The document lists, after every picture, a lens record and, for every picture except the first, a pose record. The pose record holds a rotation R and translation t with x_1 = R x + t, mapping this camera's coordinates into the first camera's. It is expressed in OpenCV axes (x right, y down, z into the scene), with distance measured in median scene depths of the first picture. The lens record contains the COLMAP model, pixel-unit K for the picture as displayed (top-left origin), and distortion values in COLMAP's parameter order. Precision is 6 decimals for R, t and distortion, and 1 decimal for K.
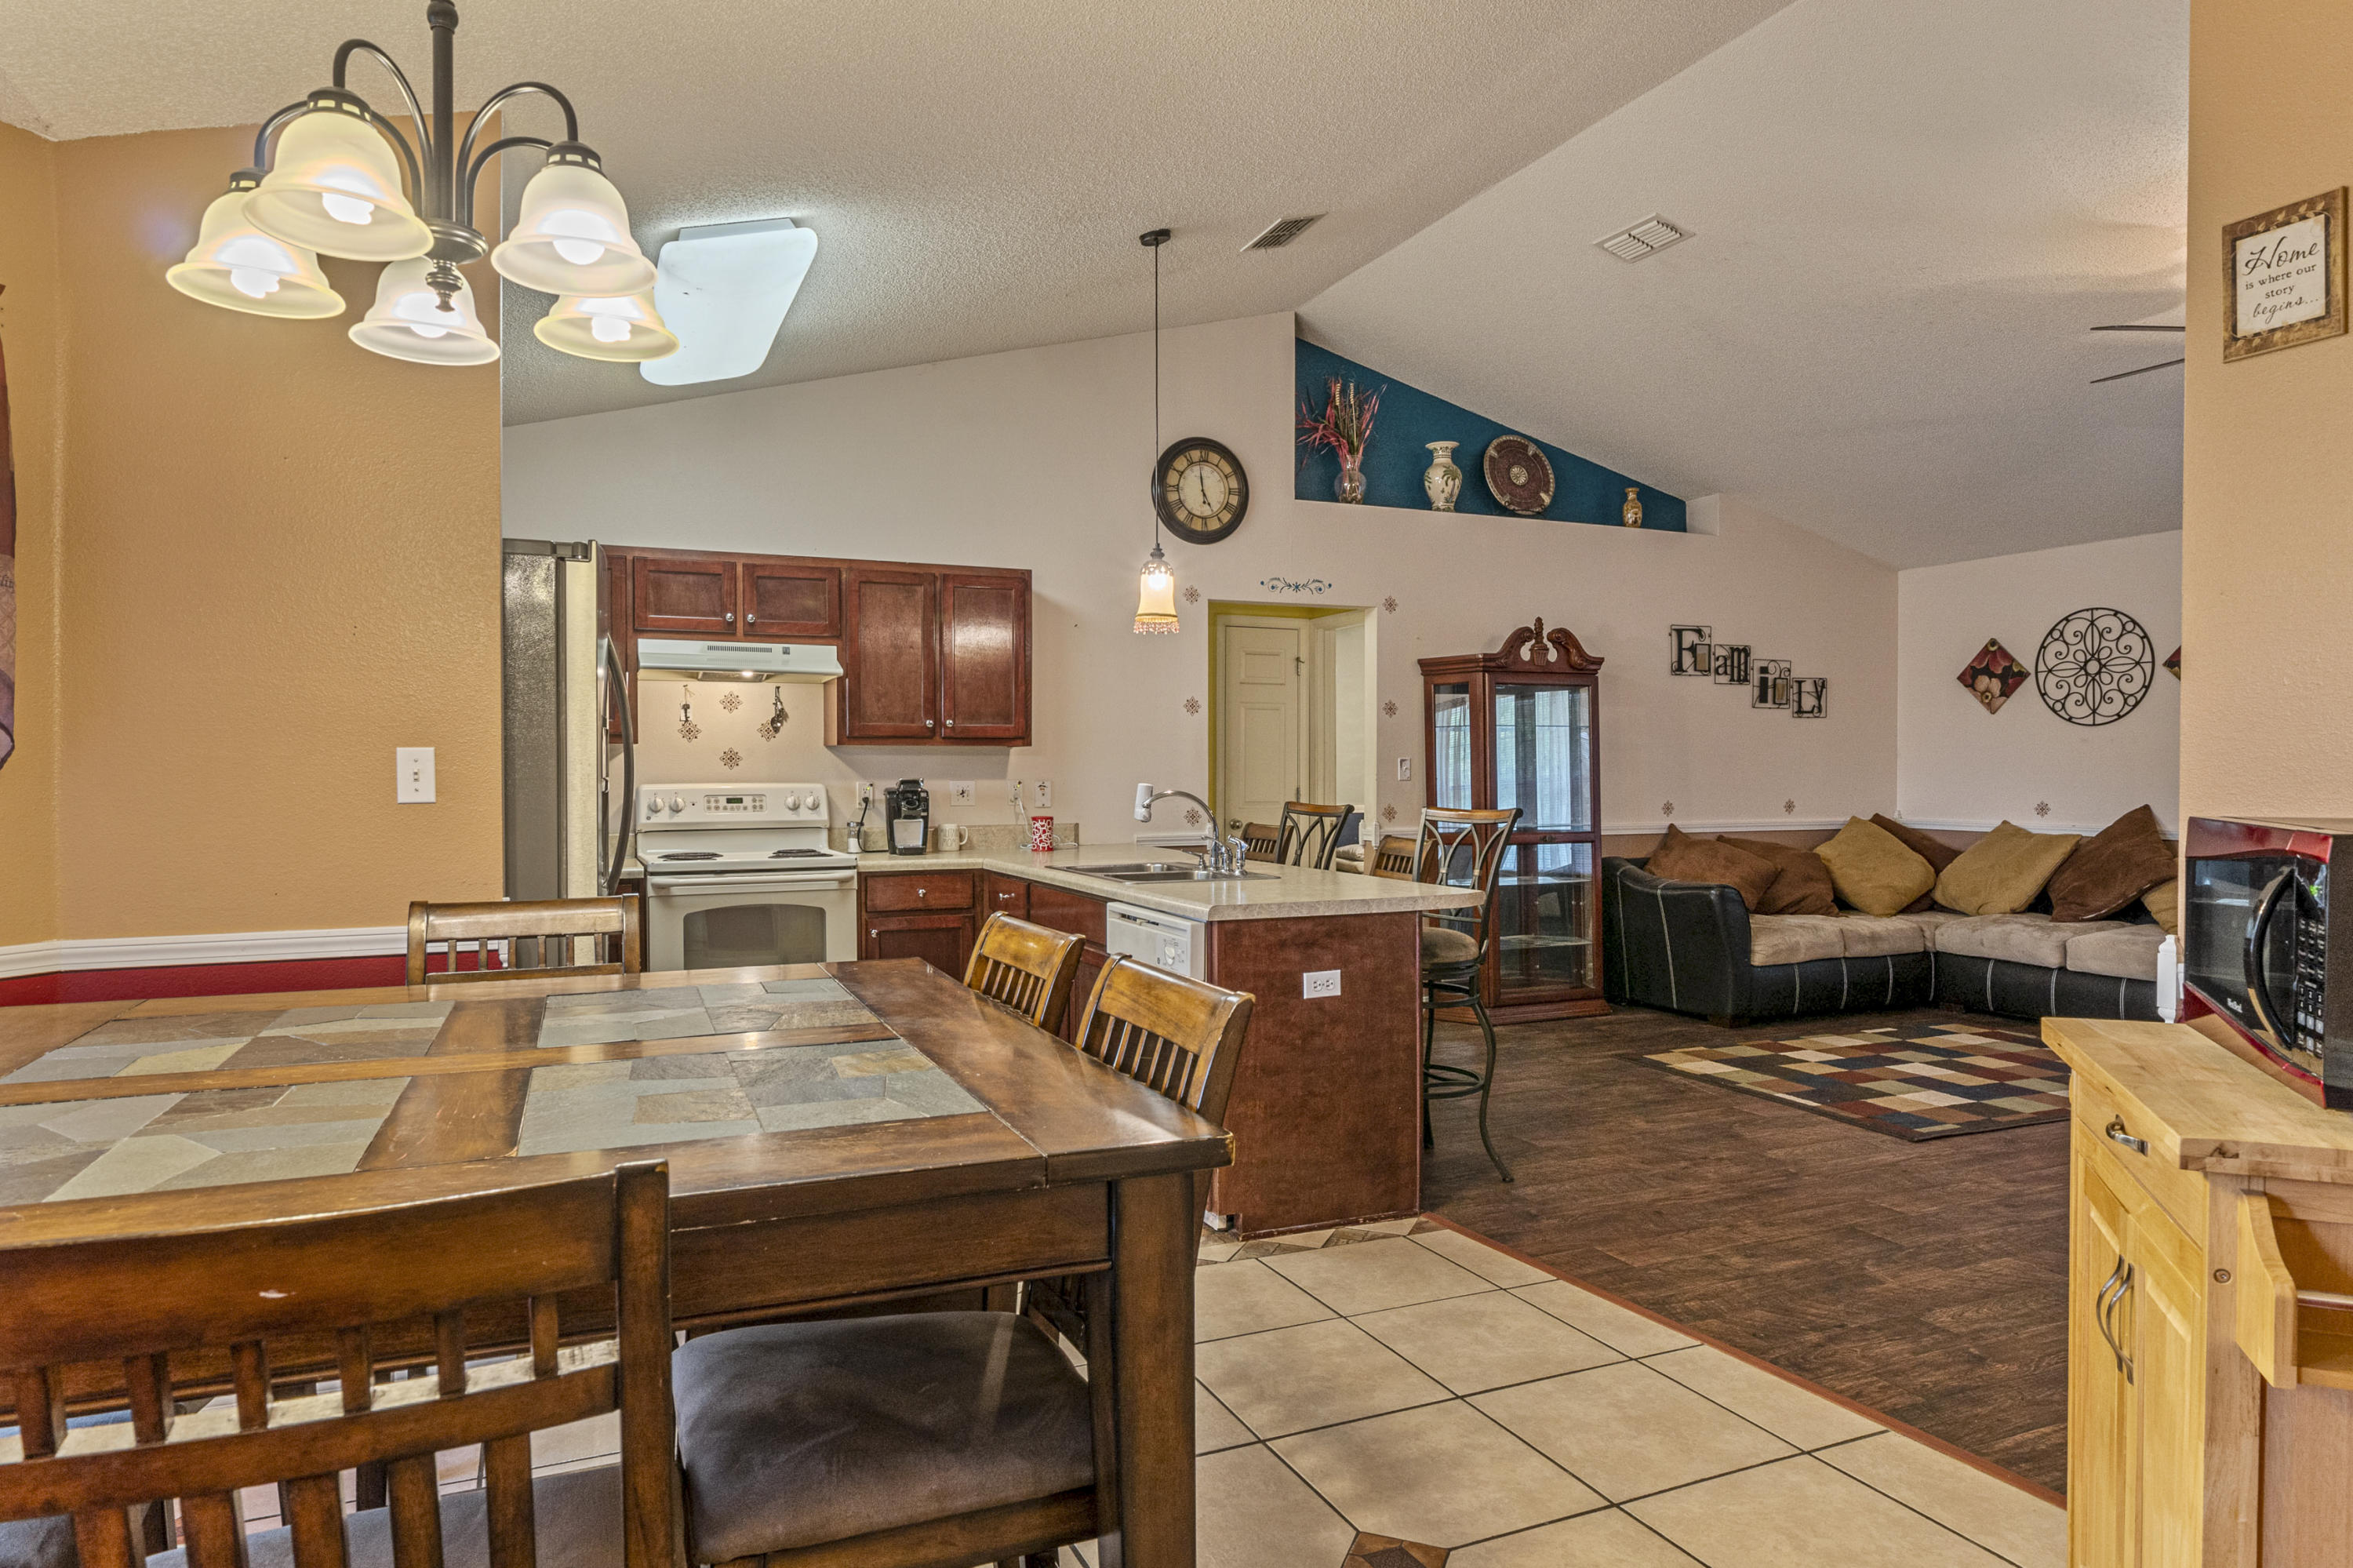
lens RADIAL K [[1412.6, 0, 1160.7], [0, 1412.6, 784.3], [0, 0, 1]] dist [0.000854, -0.000627]
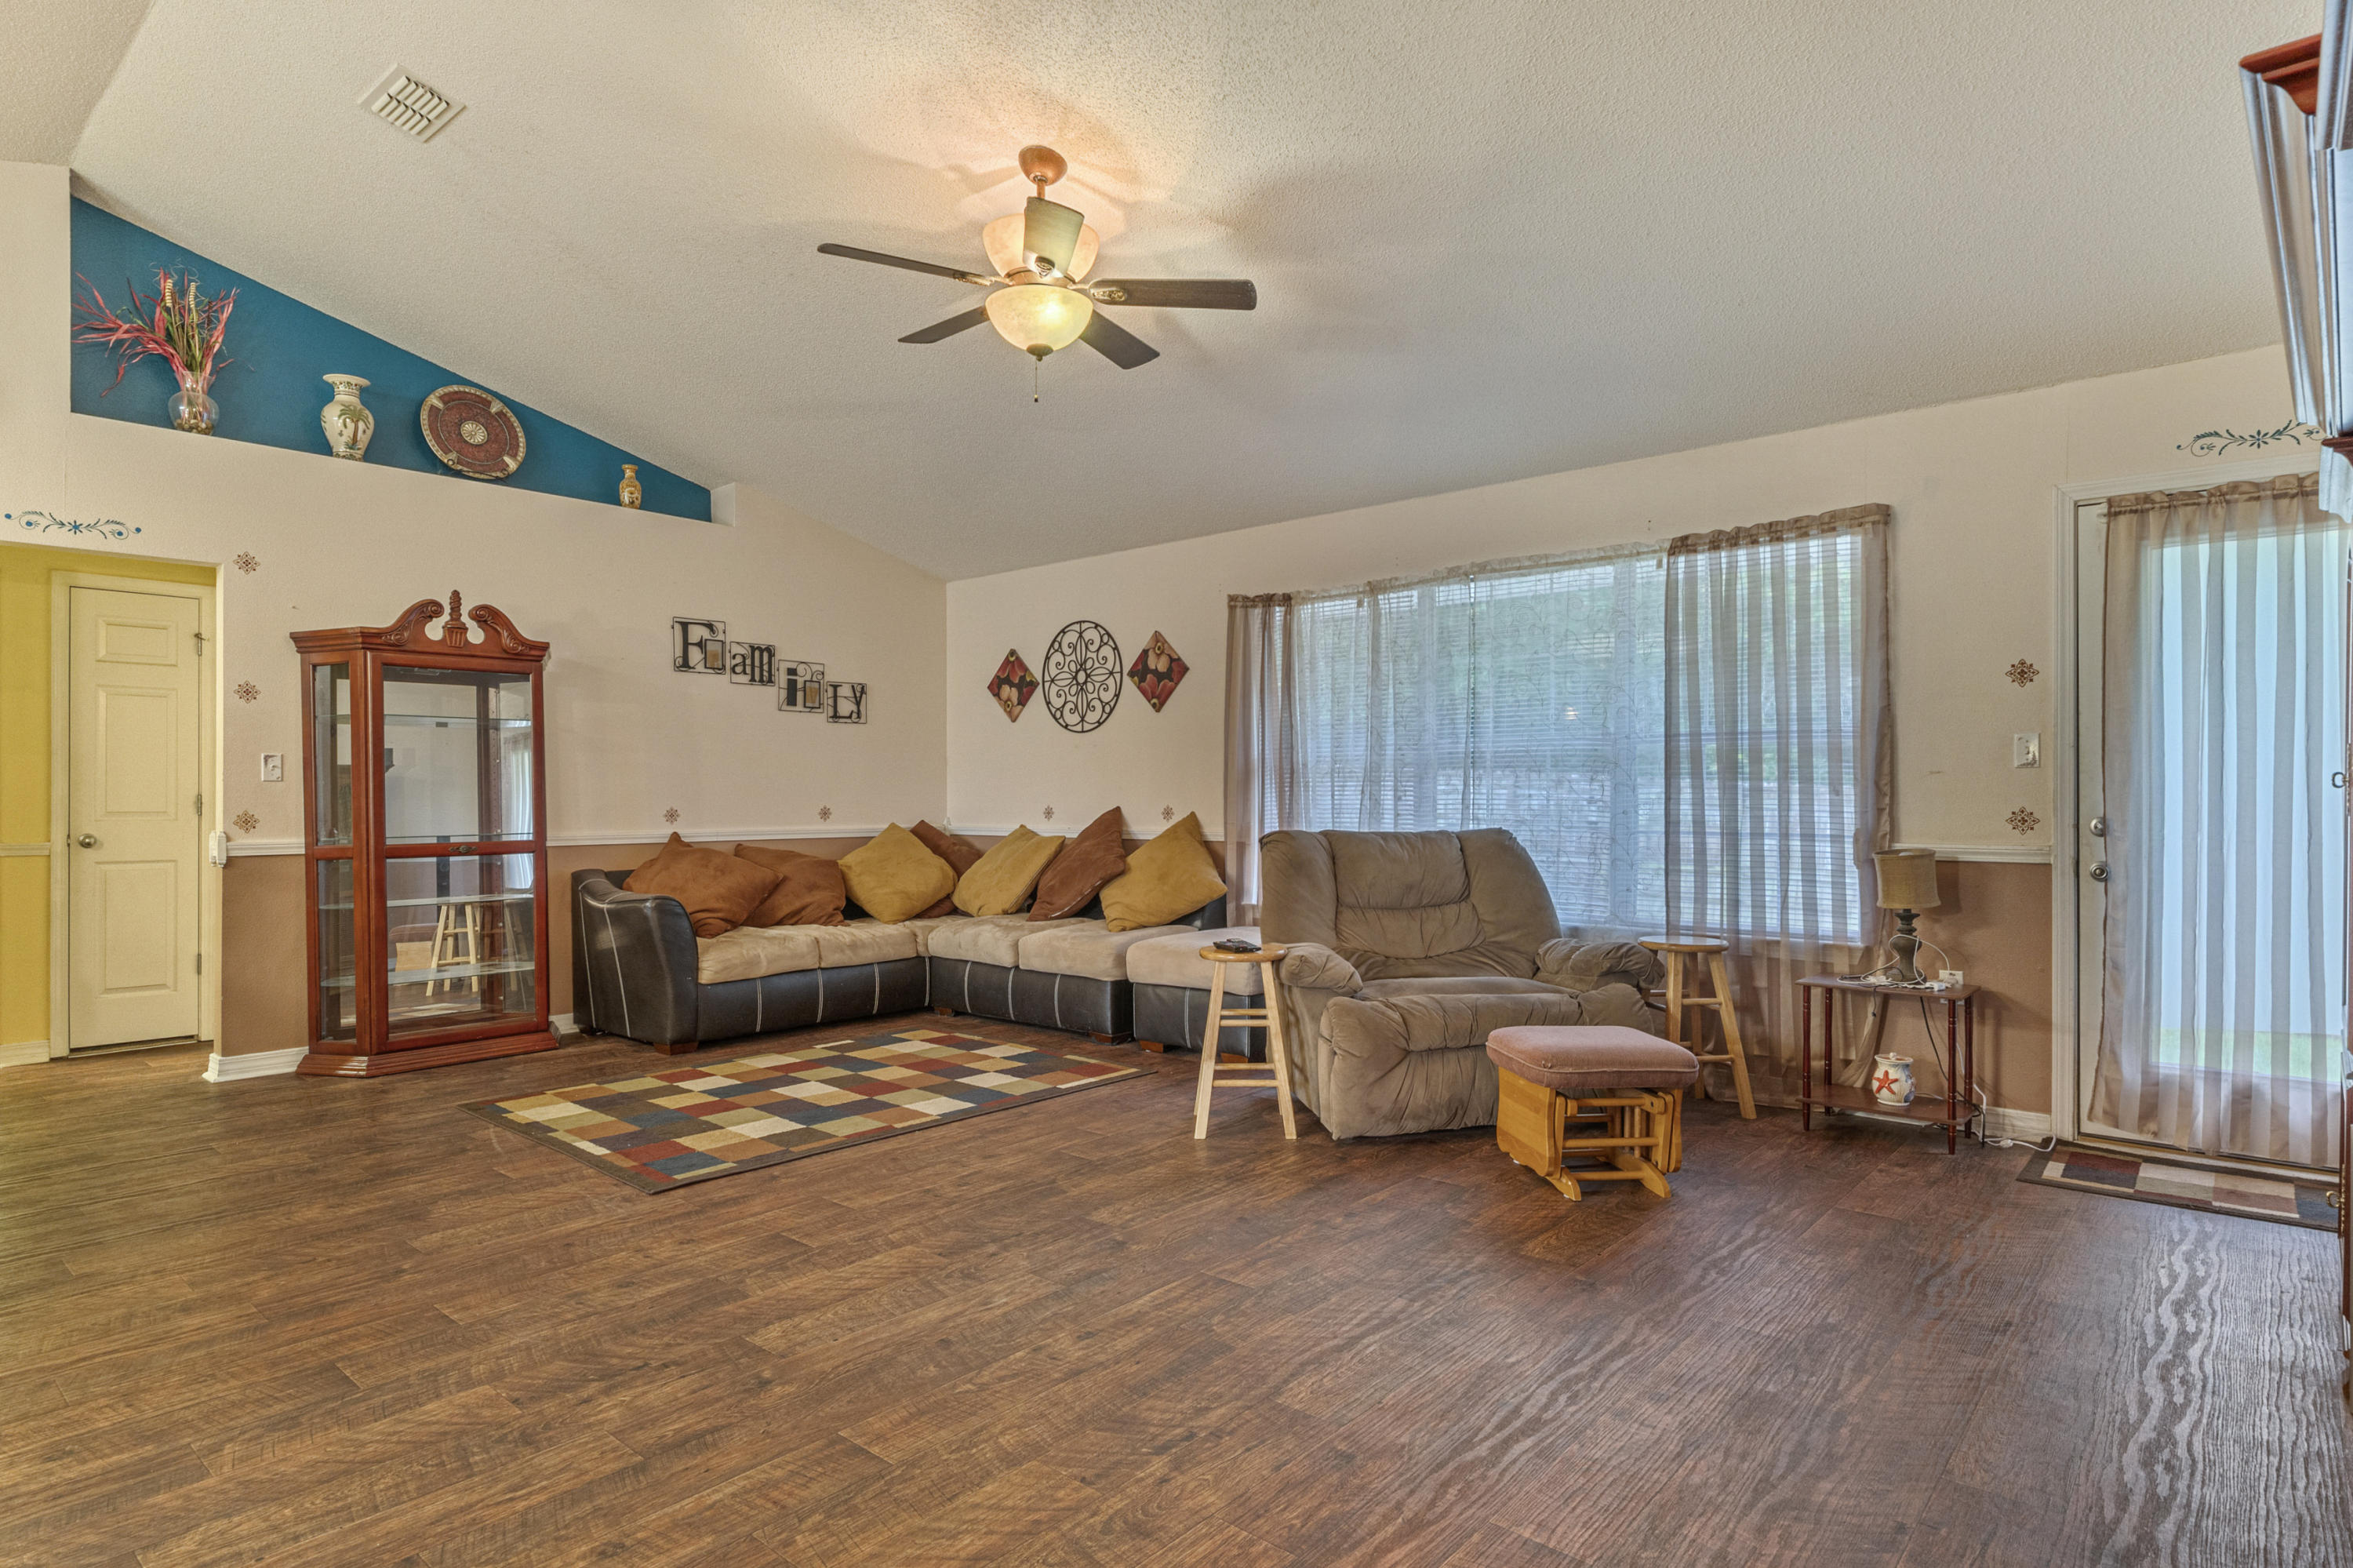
lens RADIAL K [[1270.3, 0, 1165.4], [0, 1270.3, 797.7], [0, 0, 1]] dist [0.000153, -0.000514]
pose [[0.904908, -0.002261, 0.425601, 0.337279], [0.007936, 0.999902, -0.011562, 0.019795], [-0.425533, 0.013840, 0.904837, 0.127709]]
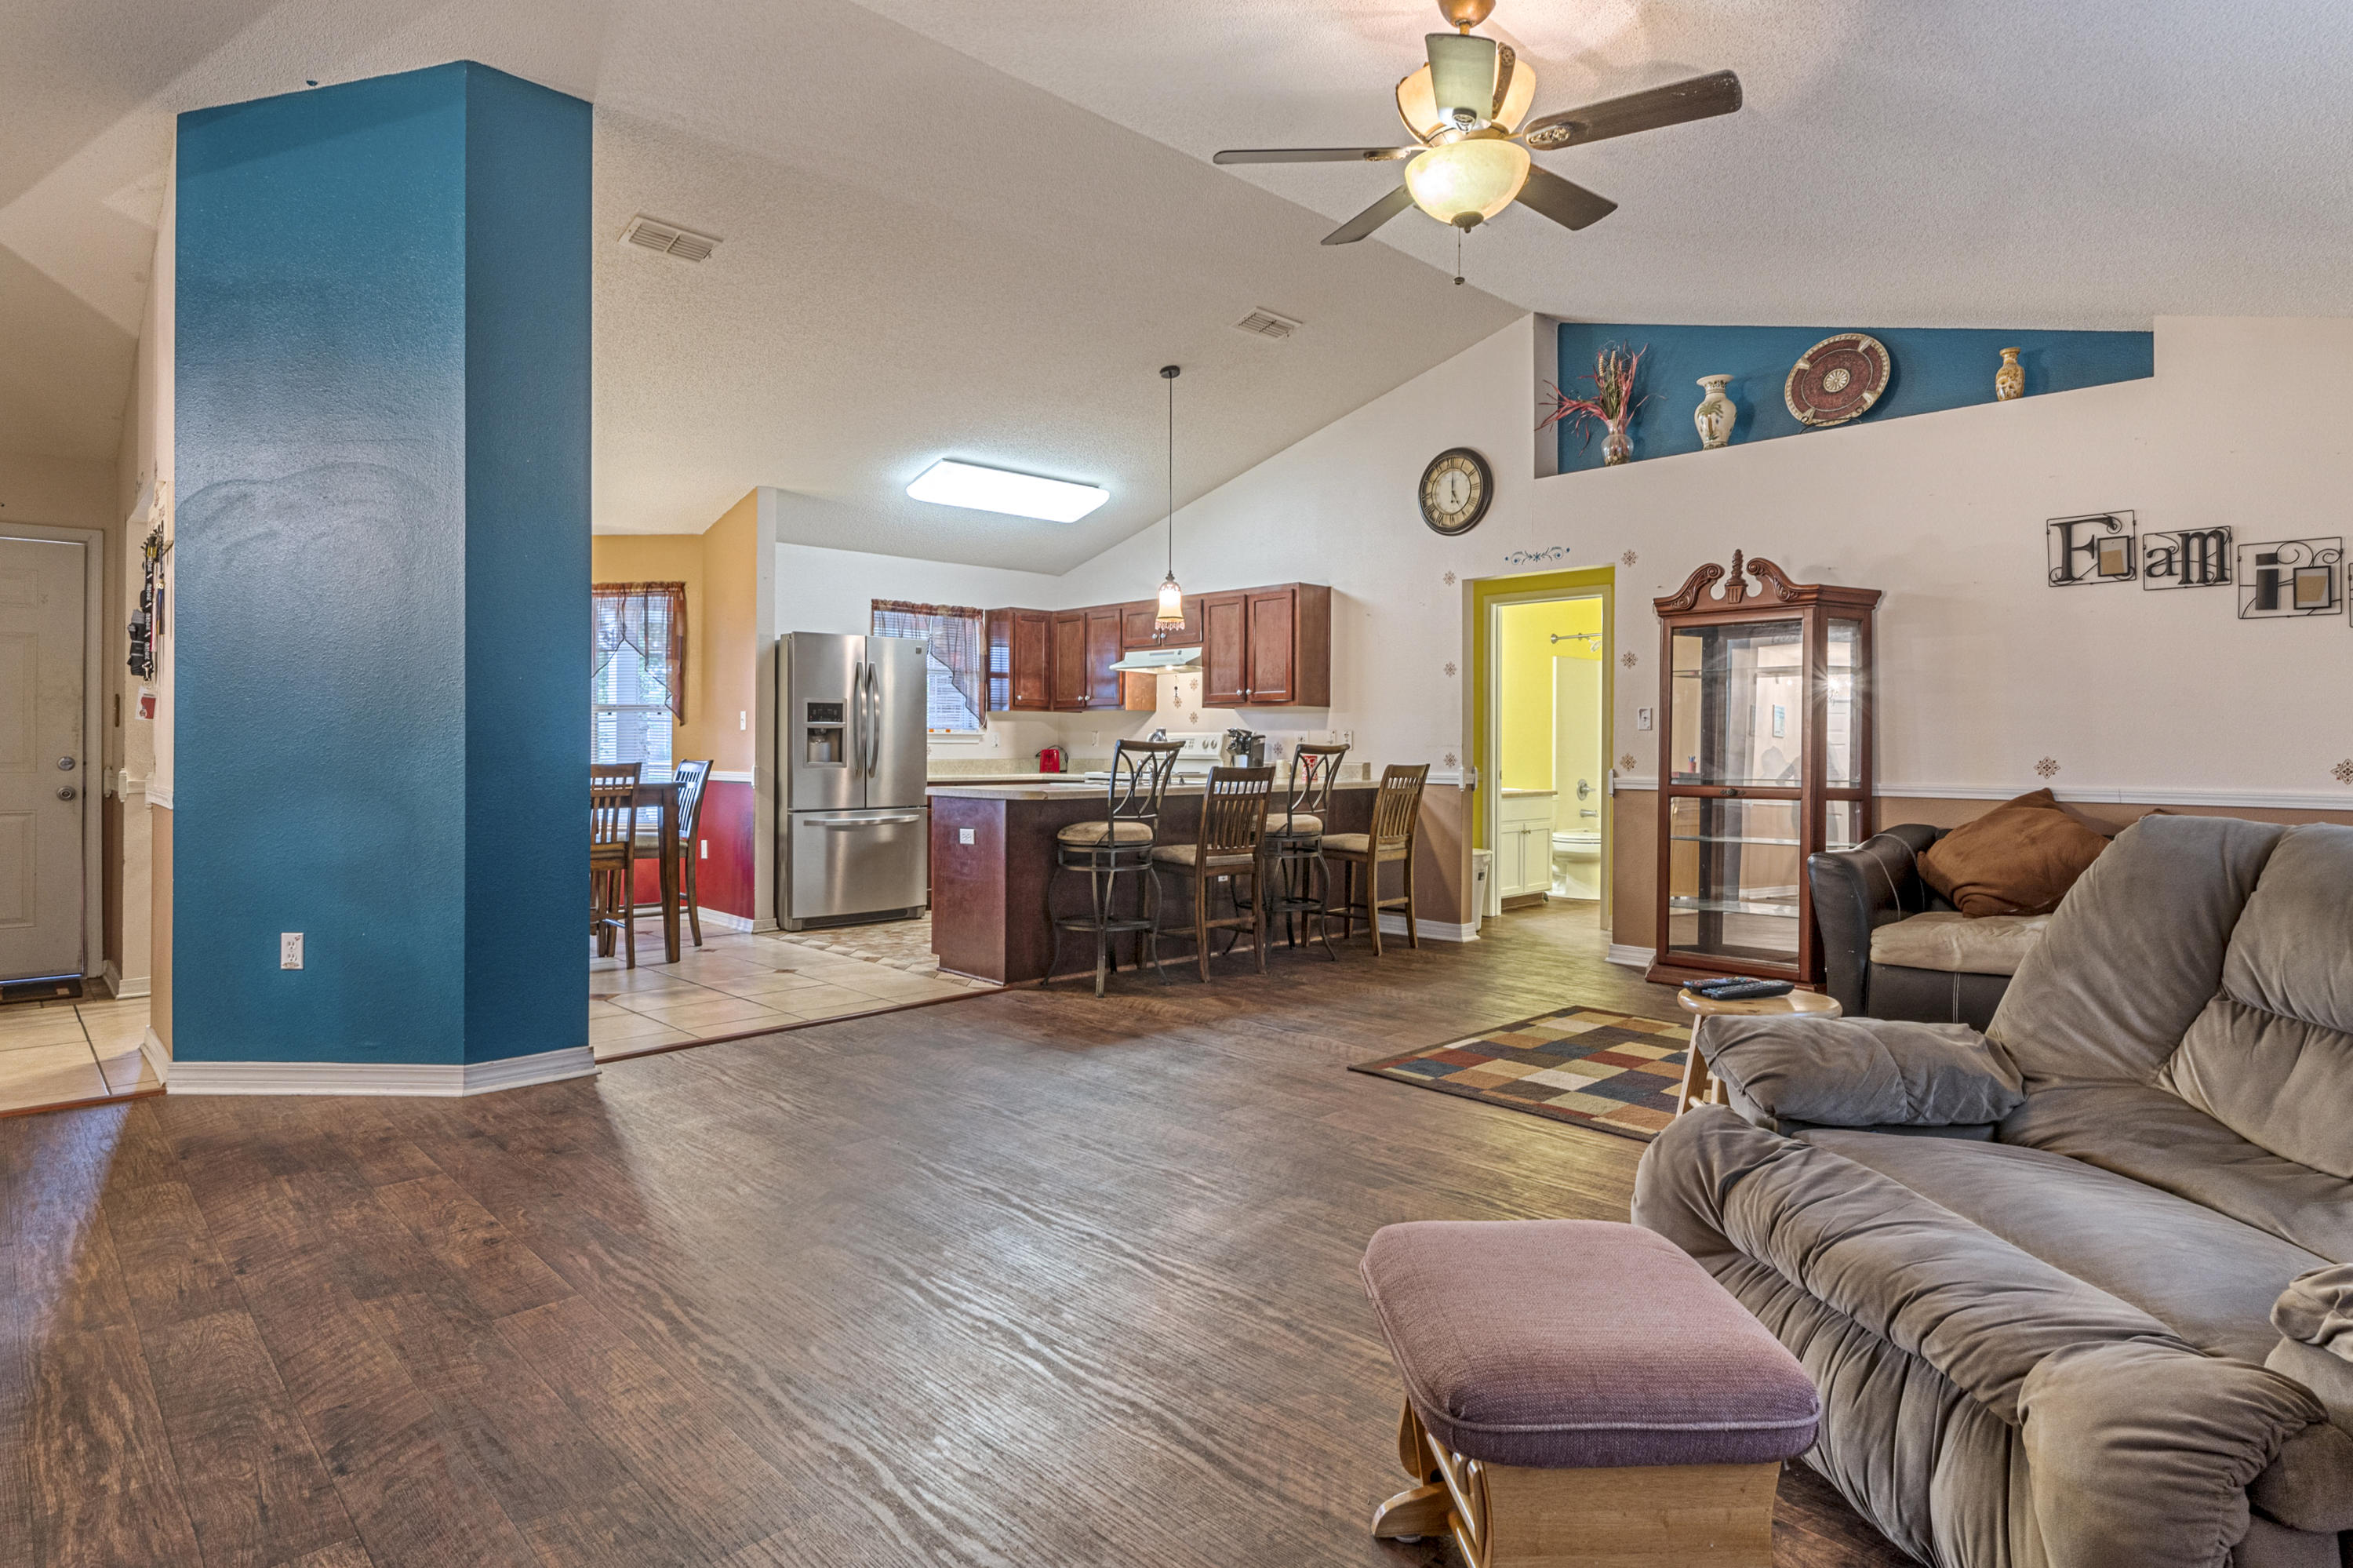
lens RADIAL K [[1258.0, 0, 1166.7], [0, 1258.0, 737.4], [0, 0, 1]] dist [-0.003234, -0.001116]
pose [[0.344531, -0.003424, -0.938769, 0.925043], [-0.016249, 0.999822, -0.009611, 0.016989], [0.938634, 0.018566, 0.344414, 0.386574]]
